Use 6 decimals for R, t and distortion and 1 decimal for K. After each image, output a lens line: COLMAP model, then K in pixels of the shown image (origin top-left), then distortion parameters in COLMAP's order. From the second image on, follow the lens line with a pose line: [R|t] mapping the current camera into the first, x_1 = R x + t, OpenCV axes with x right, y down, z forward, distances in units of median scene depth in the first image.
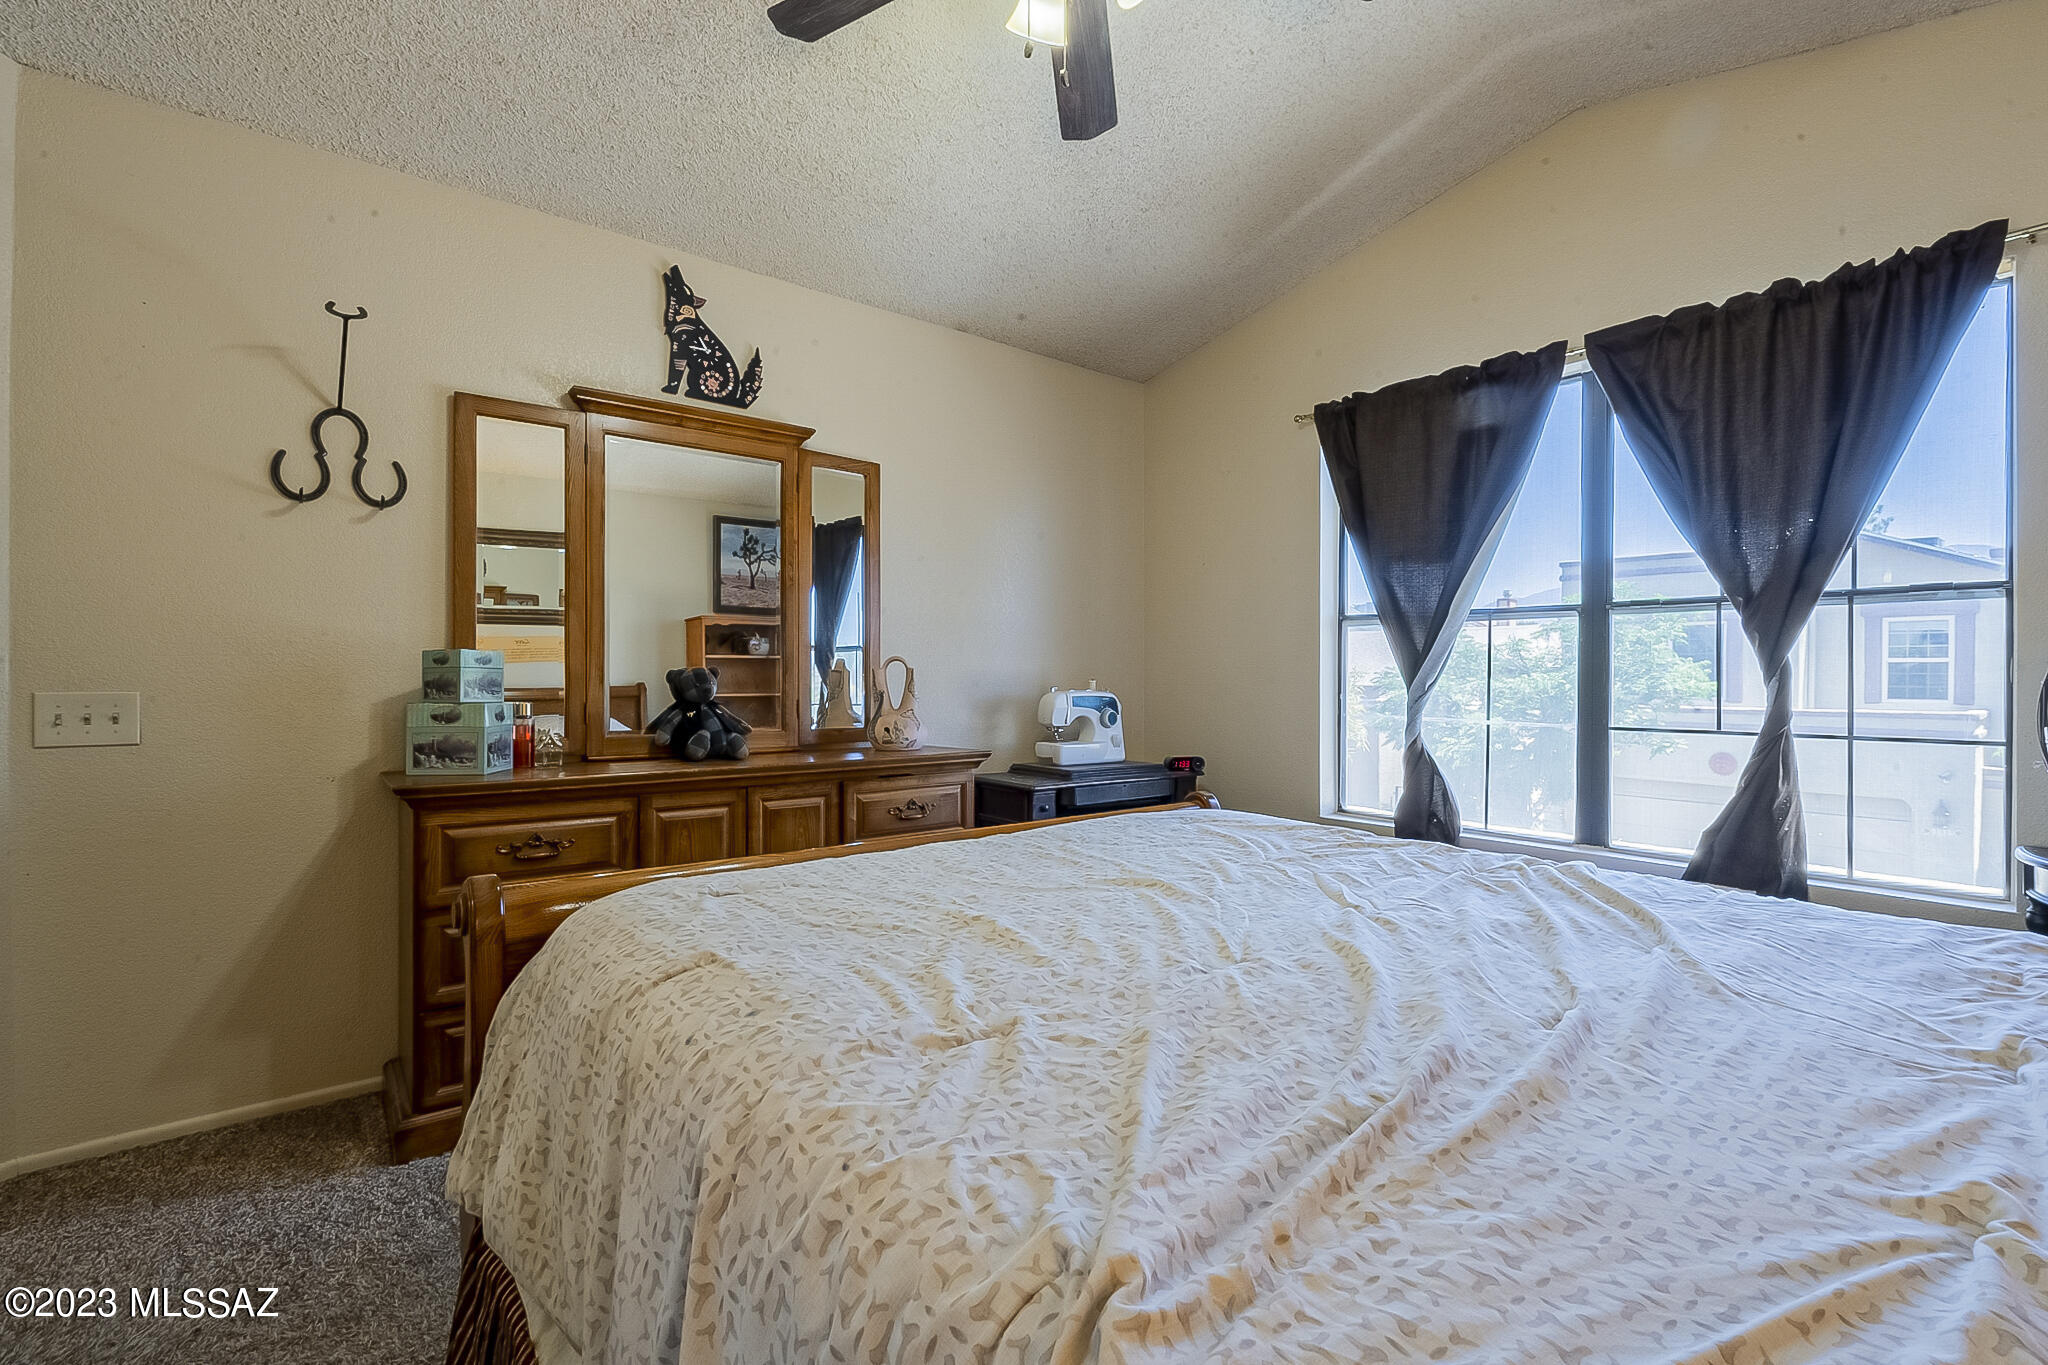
lens RADIAL K [[917.1, 0, 1010.1], [0, 917.1, 682.8], [0, 0, 1]] dist [-0.001819, -0.000164]
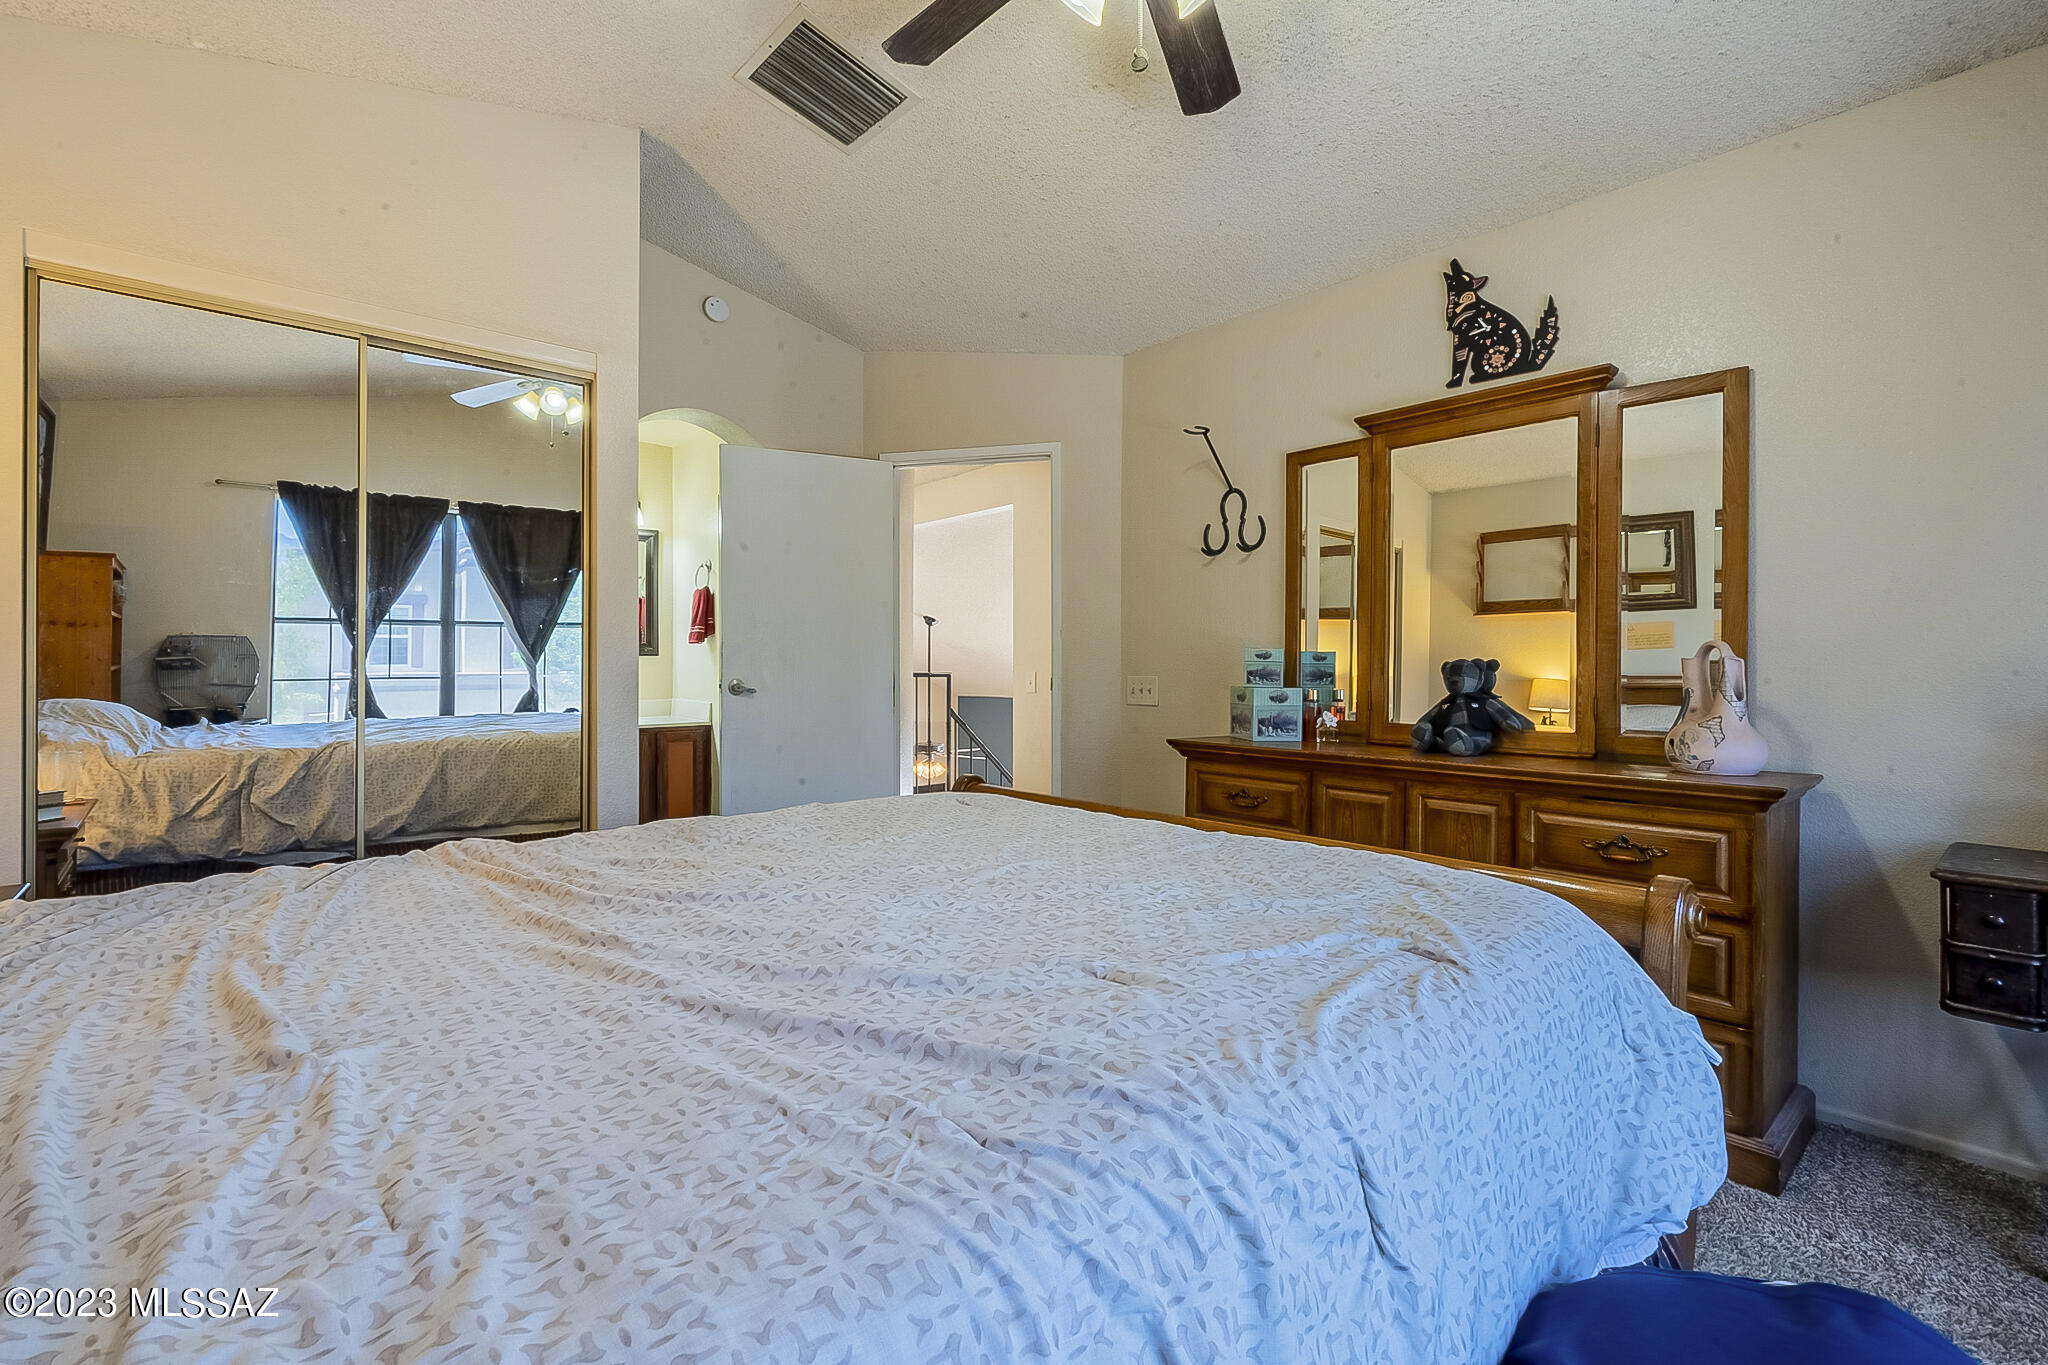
lens RADIAL K [[917.1, 0, 1025.5], [0, 917.1, 674.2], [0, 0, 1]] dist [-0.001819, -0.000164]
pose [[0.074489, 0.003819, -0.997214, 0.602398], [-0.010859, 0.999936, 0.003019, 0.000520], [0.997163, 0.010604, 0.074526, 0.464986]]
